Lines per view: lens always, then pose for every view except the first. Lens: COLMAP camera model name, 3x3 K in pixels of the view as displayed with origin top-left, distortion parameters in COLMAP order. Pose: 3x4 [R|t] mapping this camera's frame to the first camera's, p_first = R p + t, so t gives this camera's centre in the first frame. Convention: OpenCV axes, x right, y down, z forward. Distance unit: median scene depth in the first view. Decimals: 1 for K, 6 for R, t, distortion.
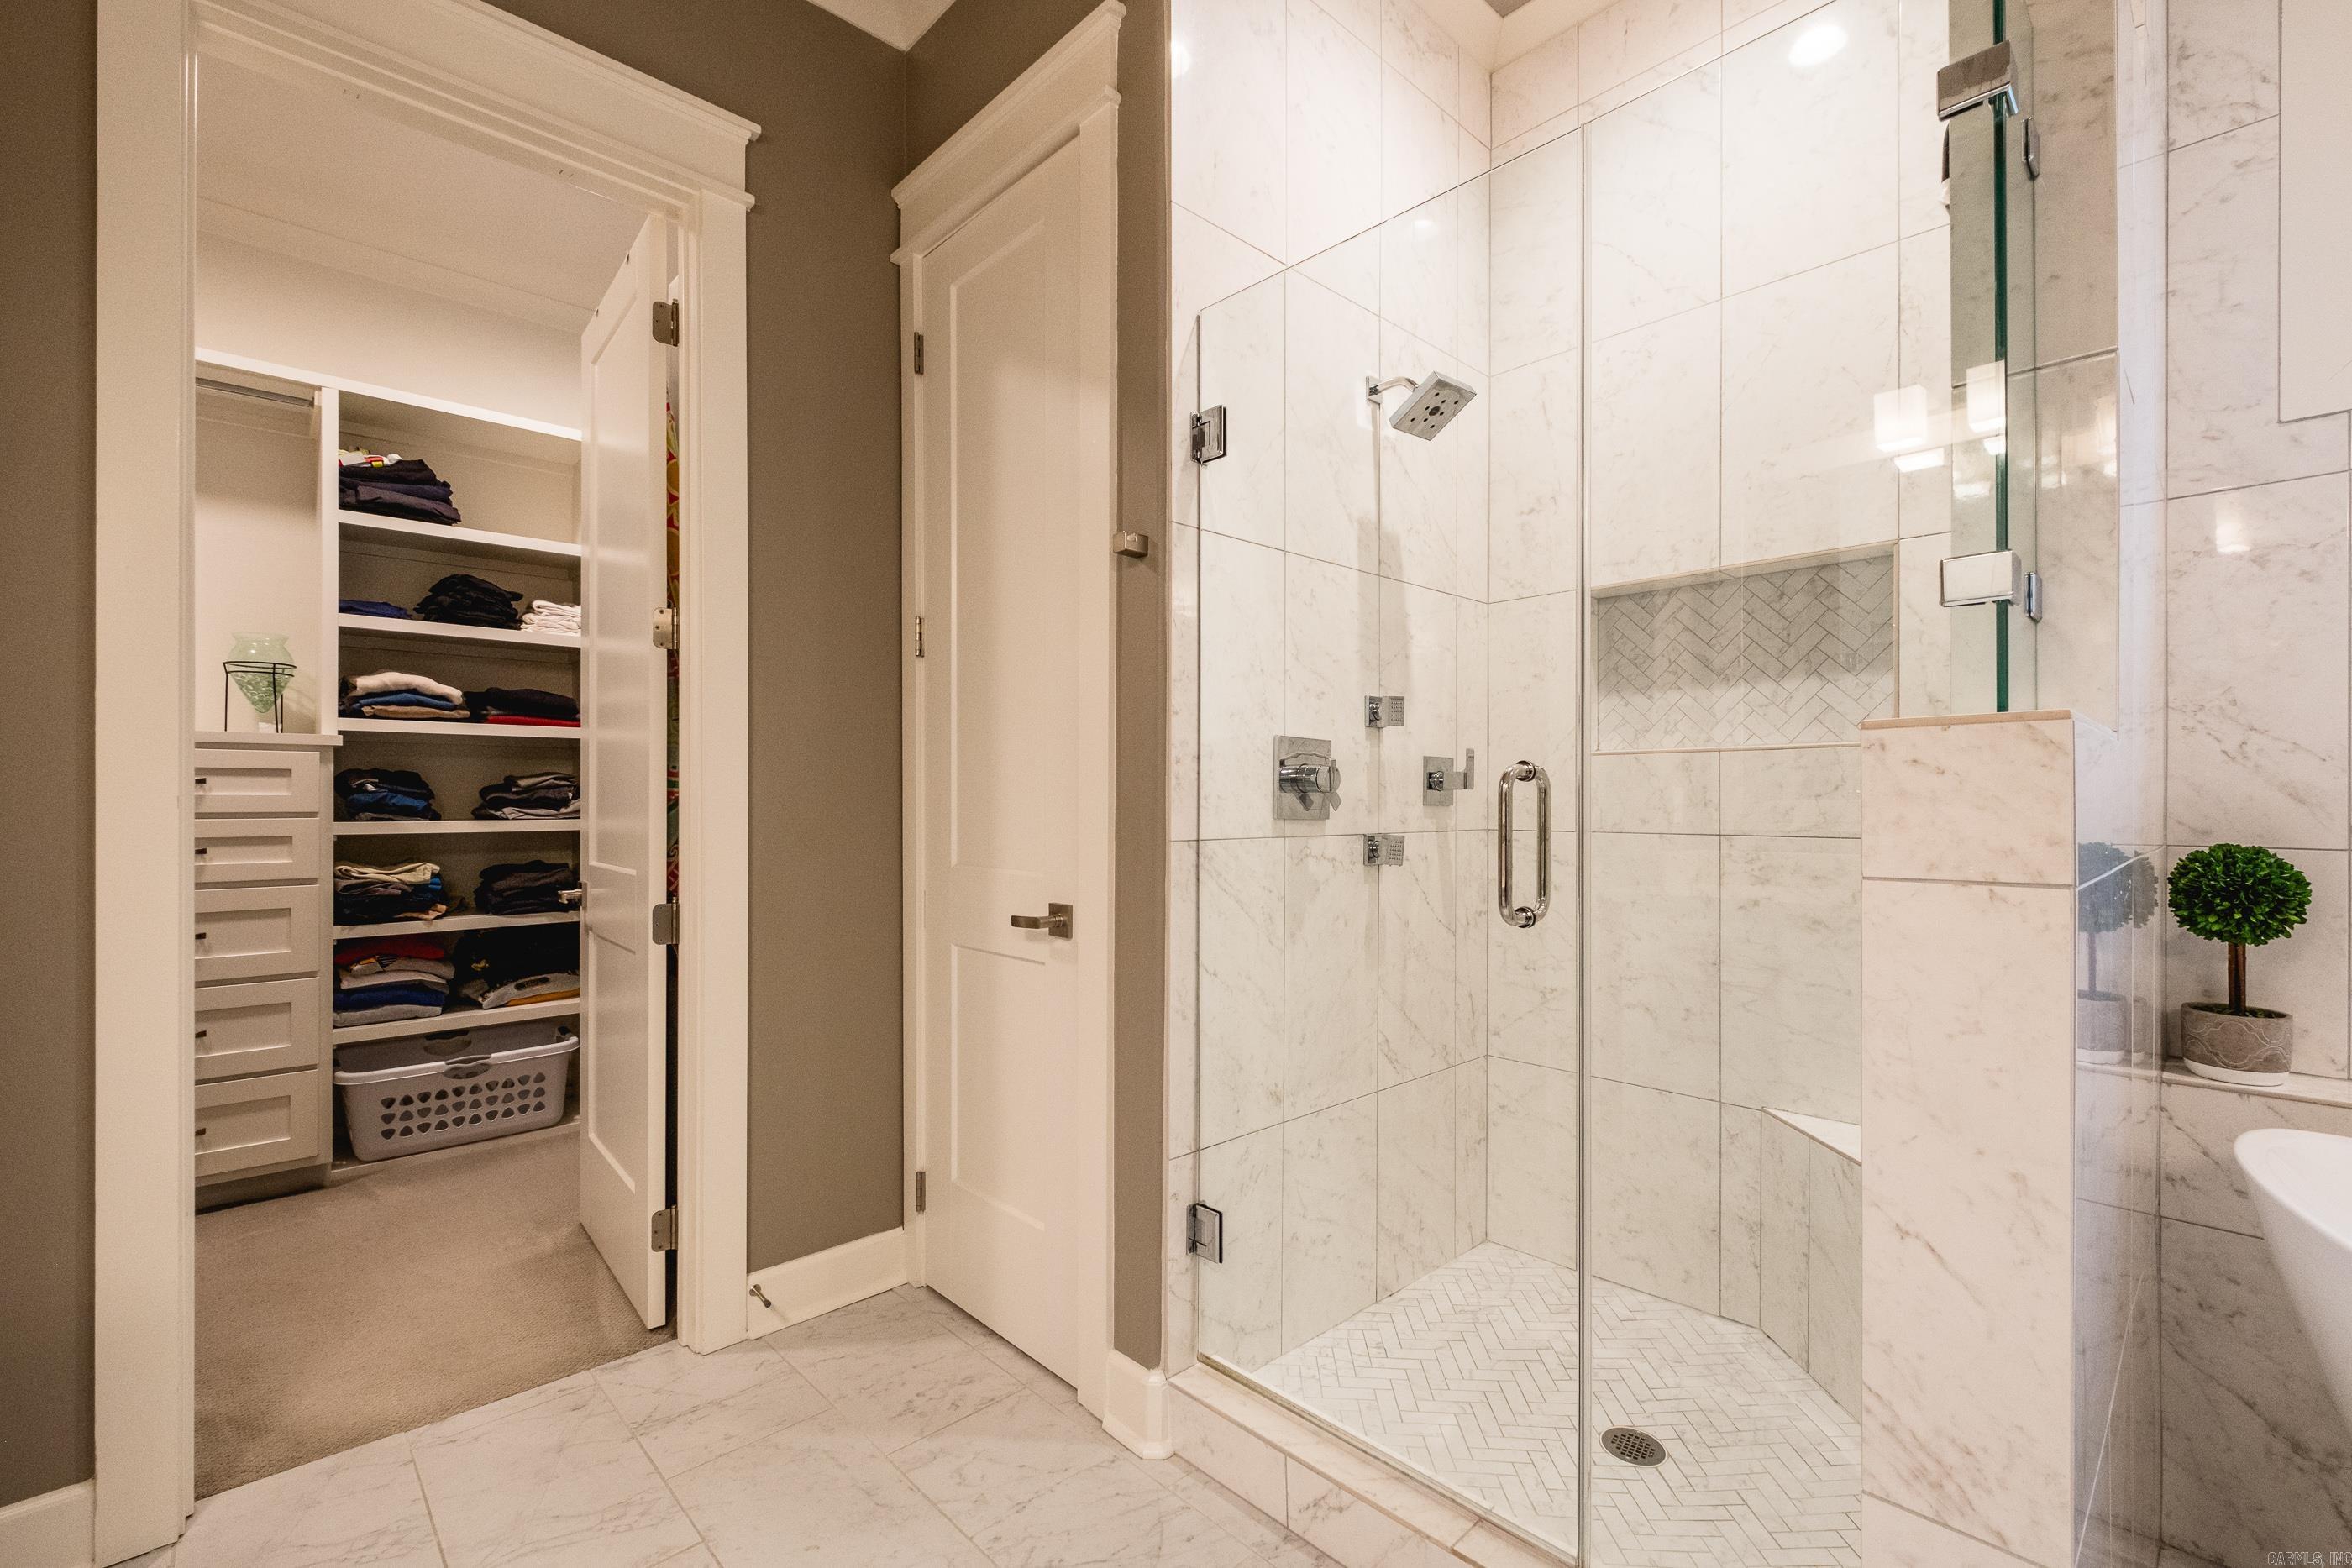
lens RADIAL K [[1017.1, 0, 1199.7], [0, 1017.1, 801.6], [0, 0, 1]] dist [0.008943, -0.006554]
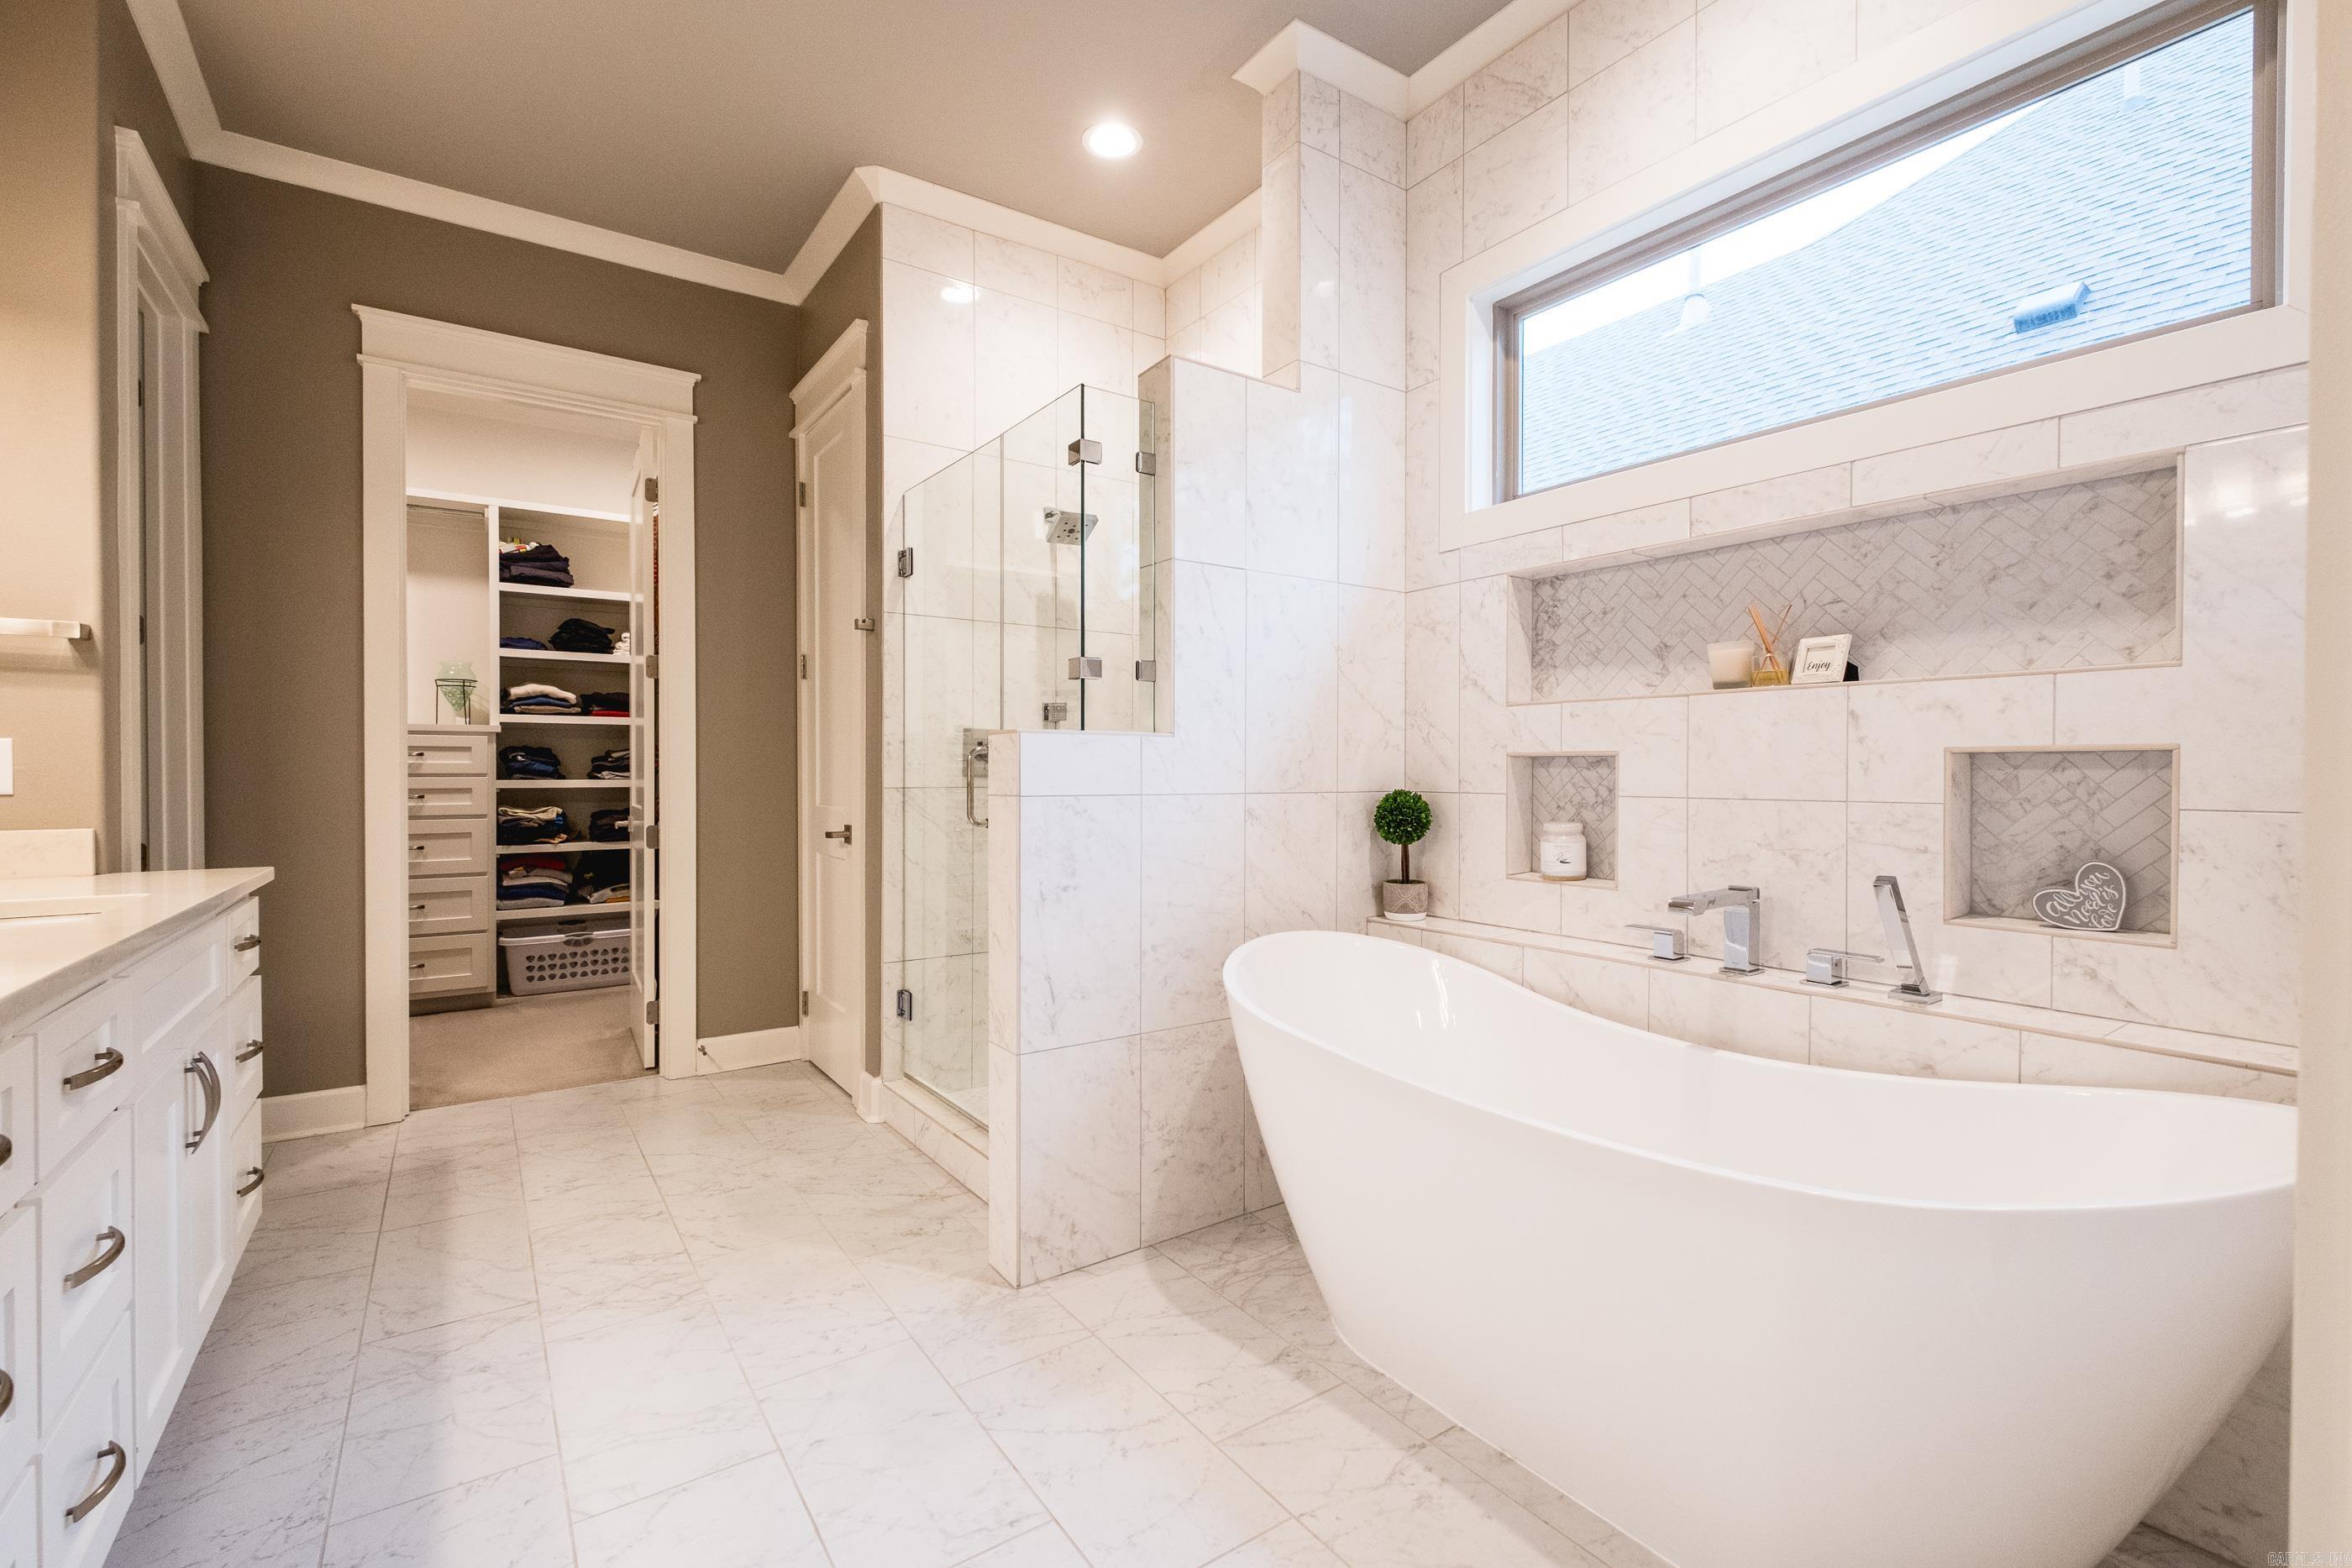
lens RADIAL K [[1017.1, 0, 1206.5], [0, 1017.1, 778.3], [0, 0, 1]] dist [0.008943, -0.006554]
pose [[0.990700, 0.000780, -0.136060, 0.457451], [0.000532, 0.999954, 0.009605, 0.002457], [0.136061, -0.009588, 0.990654, -0.419319]]
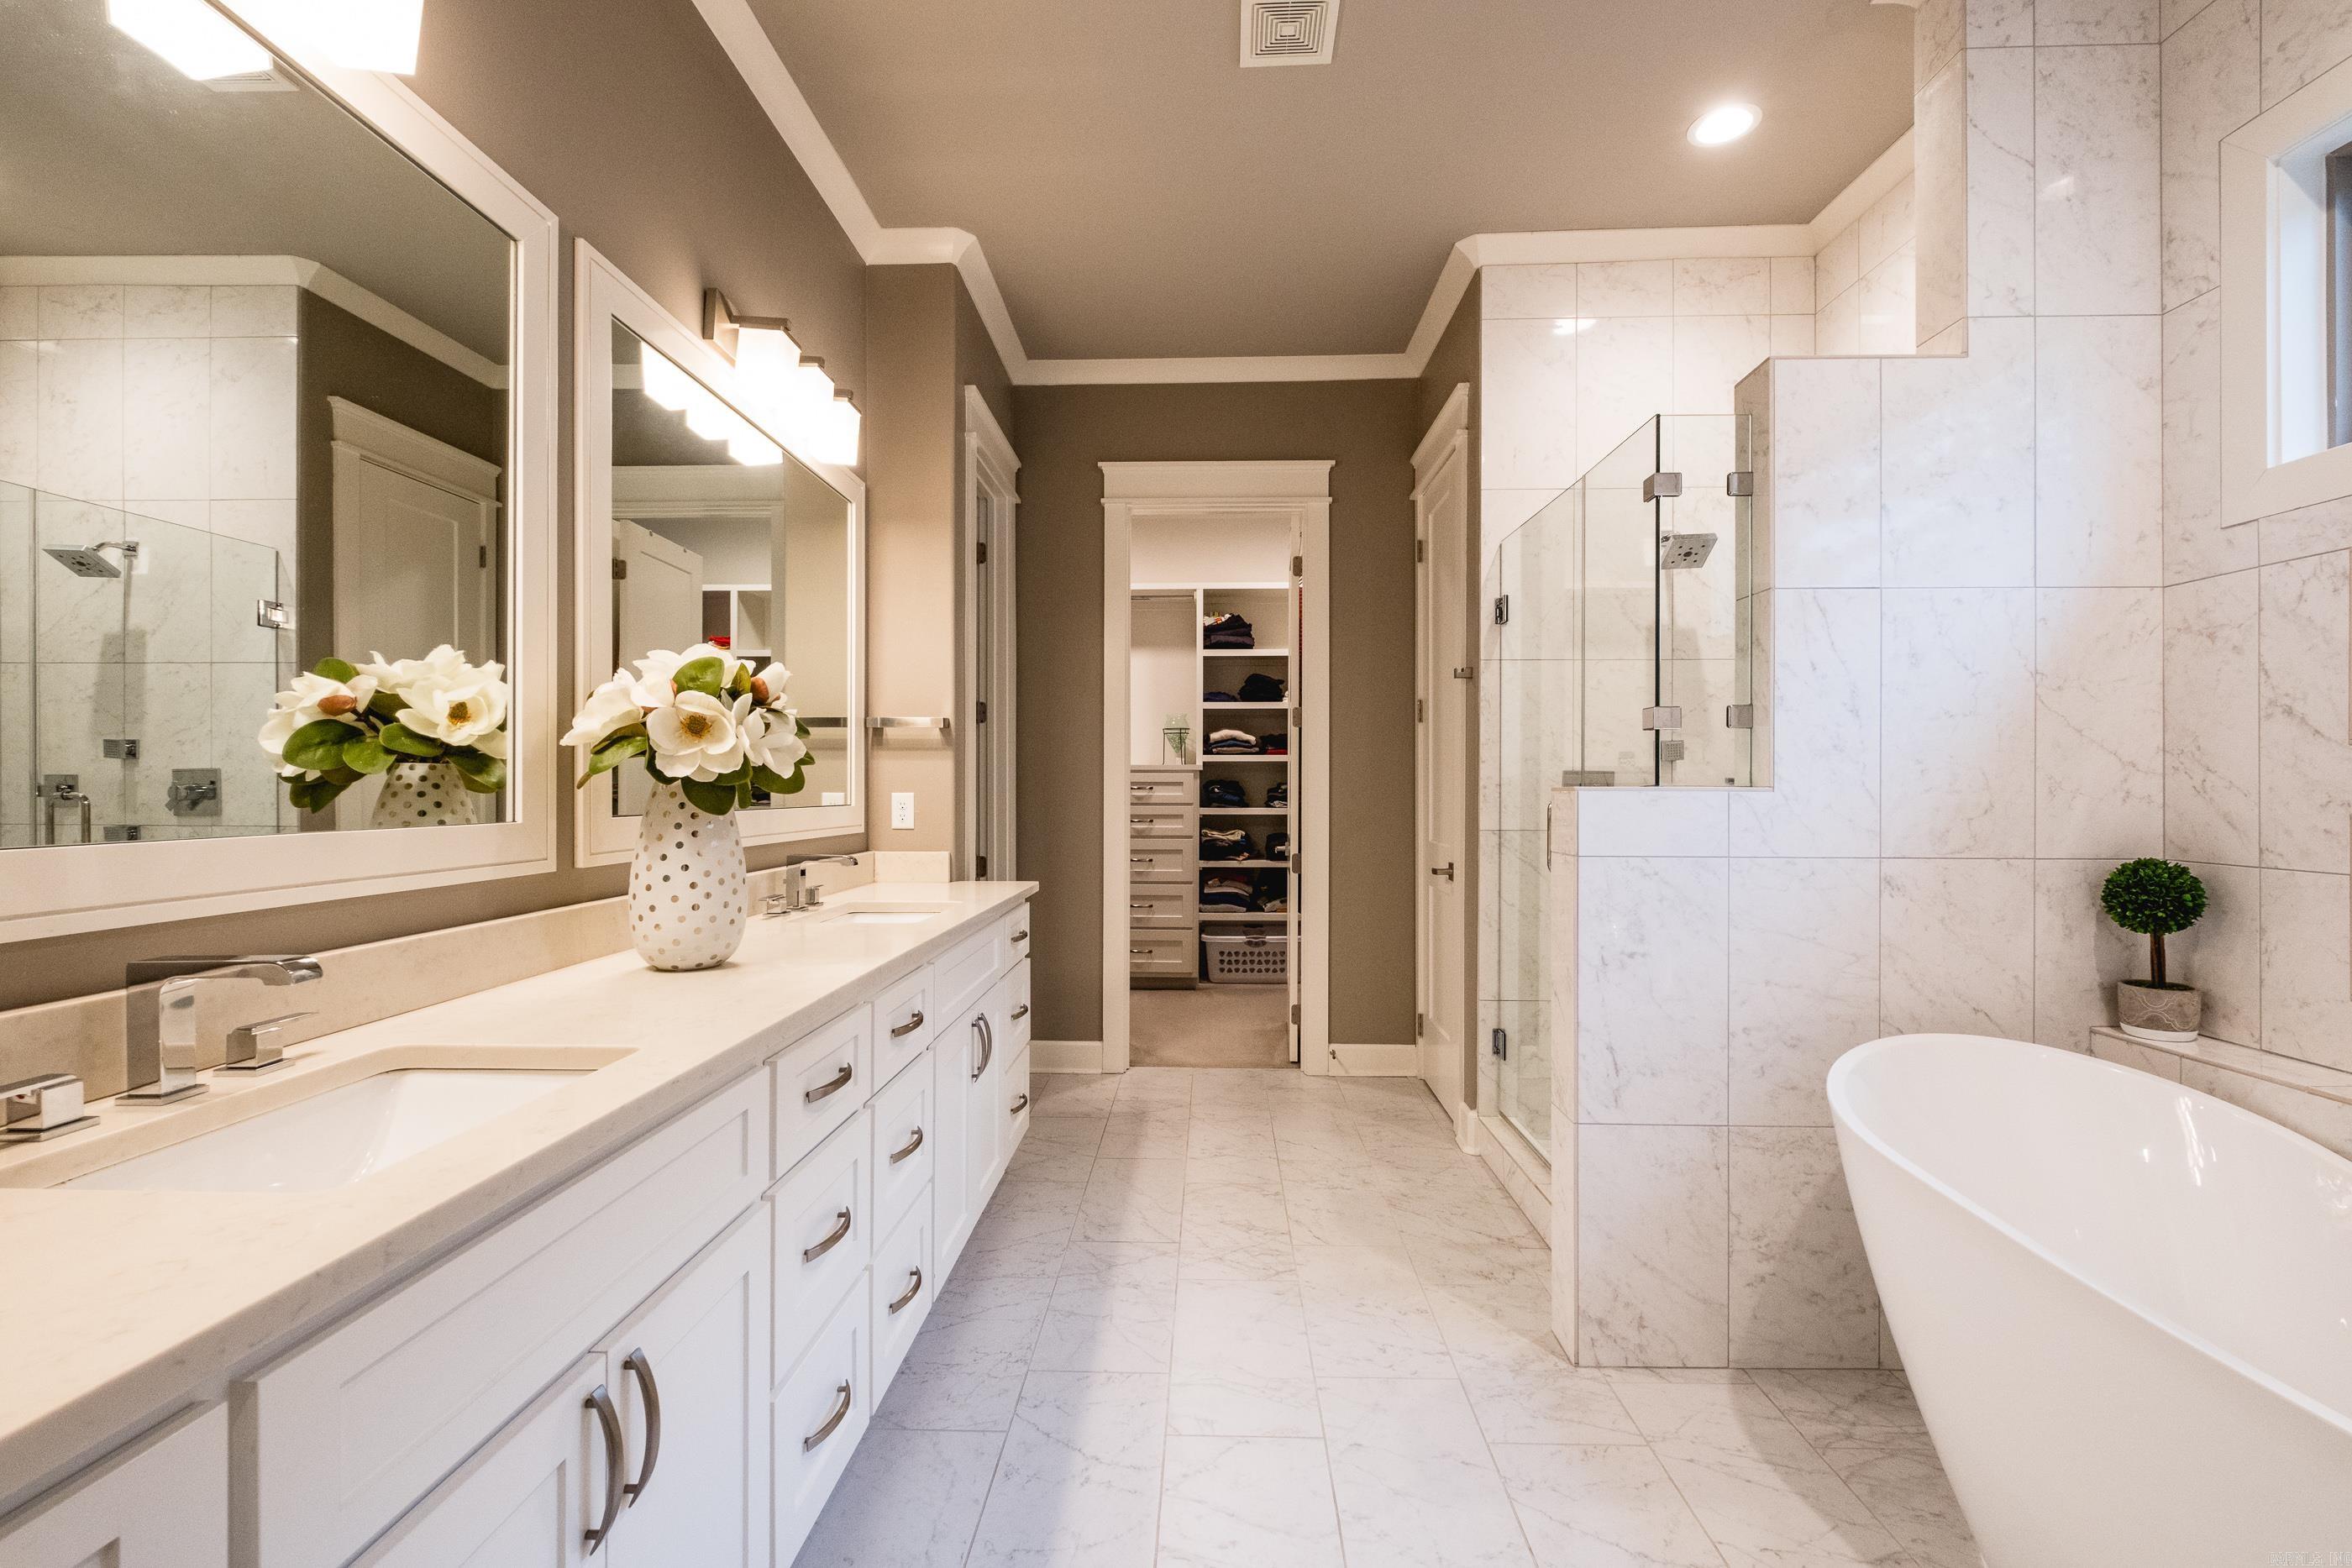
lens RADIAL K [[1017.1, 0, 1198.4], [0, 1017.1, 780.6], [0, 0, 1]] dist [0.008943, -0.006554]
pose [[0.711393, -0.000621, -0.702794, 0.532387], [-0.002425, 0.999991, -0.003339, -0.026089], [0.702790, 0.004080, 0.711385, -0.405602]]
